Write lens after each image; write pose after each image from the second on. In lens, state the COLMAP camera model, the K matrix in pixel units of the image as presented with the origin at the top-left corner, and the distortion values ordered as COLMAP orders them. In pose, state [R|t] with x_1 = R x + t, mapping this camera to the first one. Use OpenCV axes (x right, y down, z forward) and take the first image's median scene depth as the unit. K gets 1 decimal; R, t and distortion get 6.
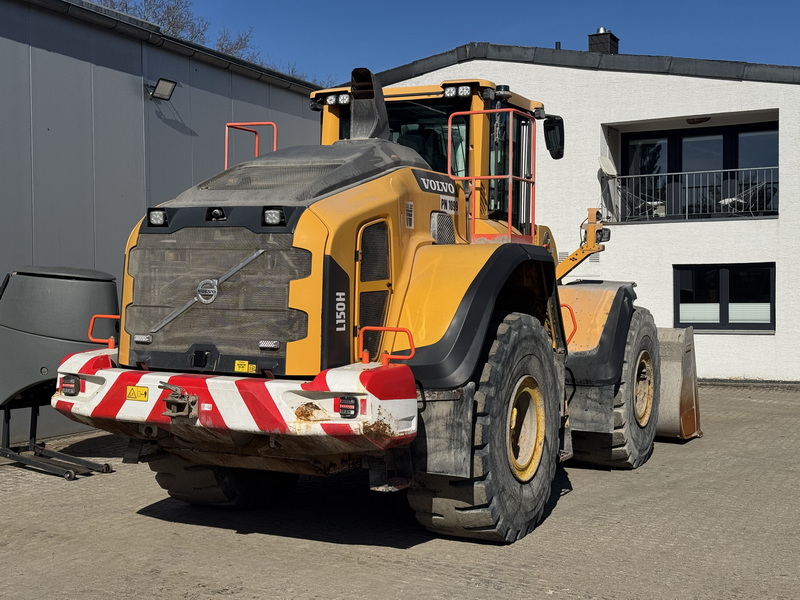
lens RADIAL K [[1104.0, 0, 400.0], [0, 1104.0, 300.0], [0, 0, 1]] dist [0.171215, -0.313841]
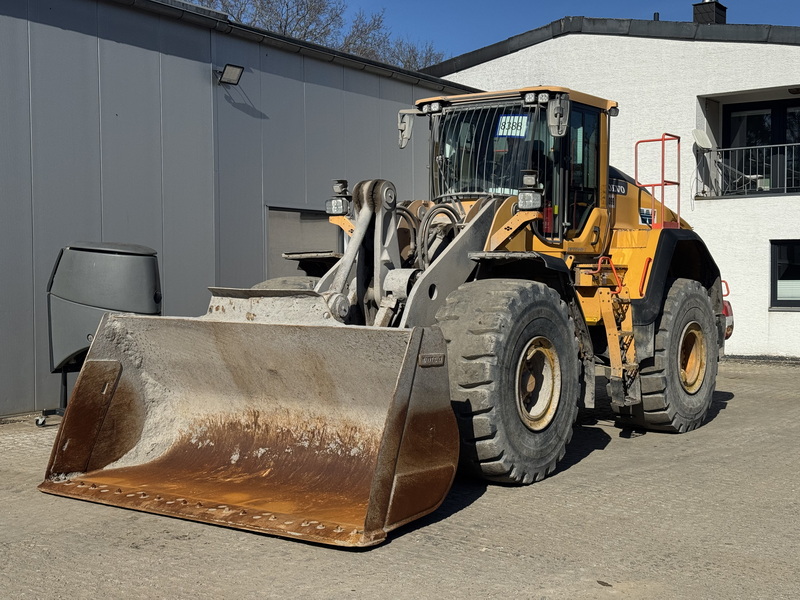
lens RADIAL K [[1102.9, 0, 391.7], [0, 1102.9, 298.5], [0, 0, 1]] dist [0.187951, -0.388772]
pose [[0.988872, 0.006097, -0.148643, 0.162773], [-0.003269, 0.999809, 0.019263, 0.003832], [0.148732, -0.018563, 0.988703, -0.037621]]
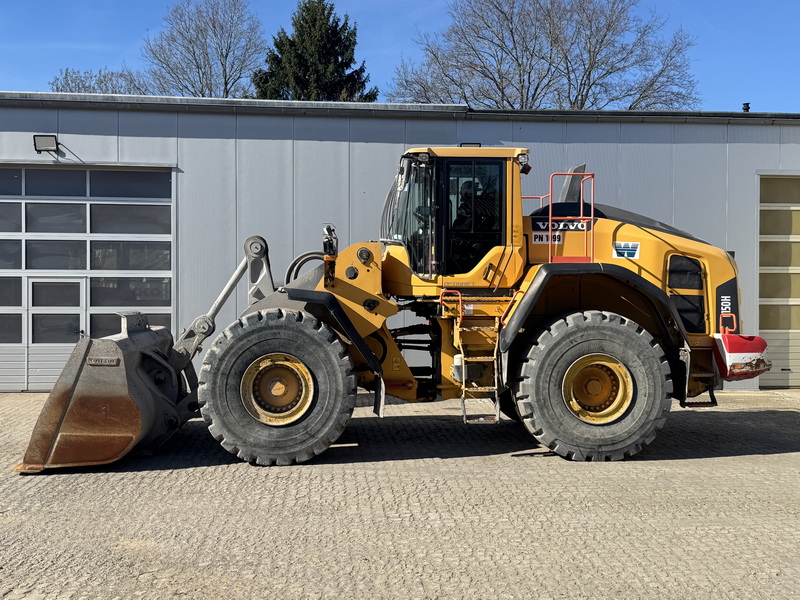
lens RADIAL K [[914.0, 0, 401.0], [0, 914.0, 301.5], [0, 0, 1]] dist [0.126148, -0.034486]
pose [[0.515443, 0.009383, -0.856873, 1.211231], [-0.010420, 0.999935, 0.004682, -0.010642], [0.856861, 0.006515, 0.515507, 0.584998]]
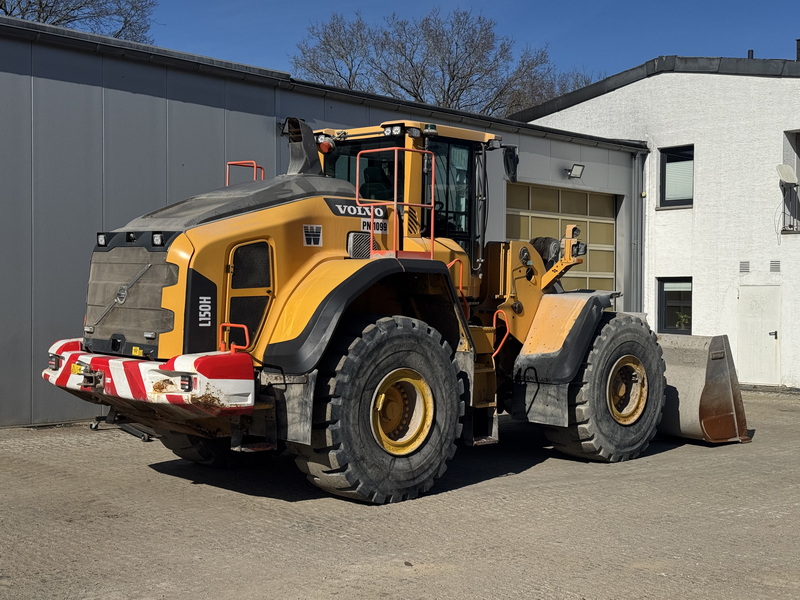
lens RADIAL K [[1105.0, 0, 396.0], [0, 1105.0, 300.0], [0, 0, 1]] dist [0.164002, -0.236667]
pose [[0.944248, 0.012859, -0.328984, 0.481508], [-0.014714, 0.999887, -0.003152, -0.001904], [0.328906, 0.007817, 0.944330, -0.136066]]
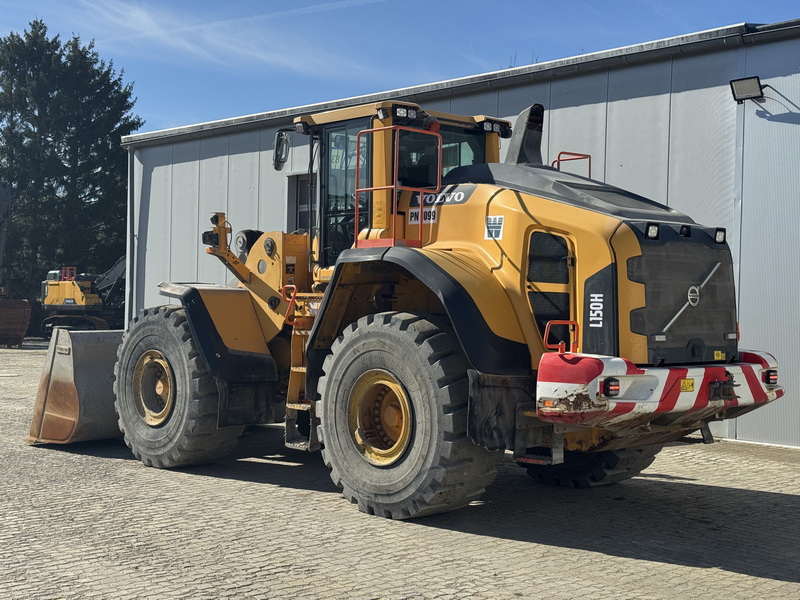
lens RADIAL K [[1107.3, 0, 398.3], [0, 1107.3, 298.9], [0, 0, 1]] dist [0.147268, -0.110942]
pose [[-0.346881, -0.009328, -0.937863, 1.308993], [-0.025381, 0.999678, -0.000555, -0.007638], [0.937566, 0.023612, -0.347006, 1.790968]]
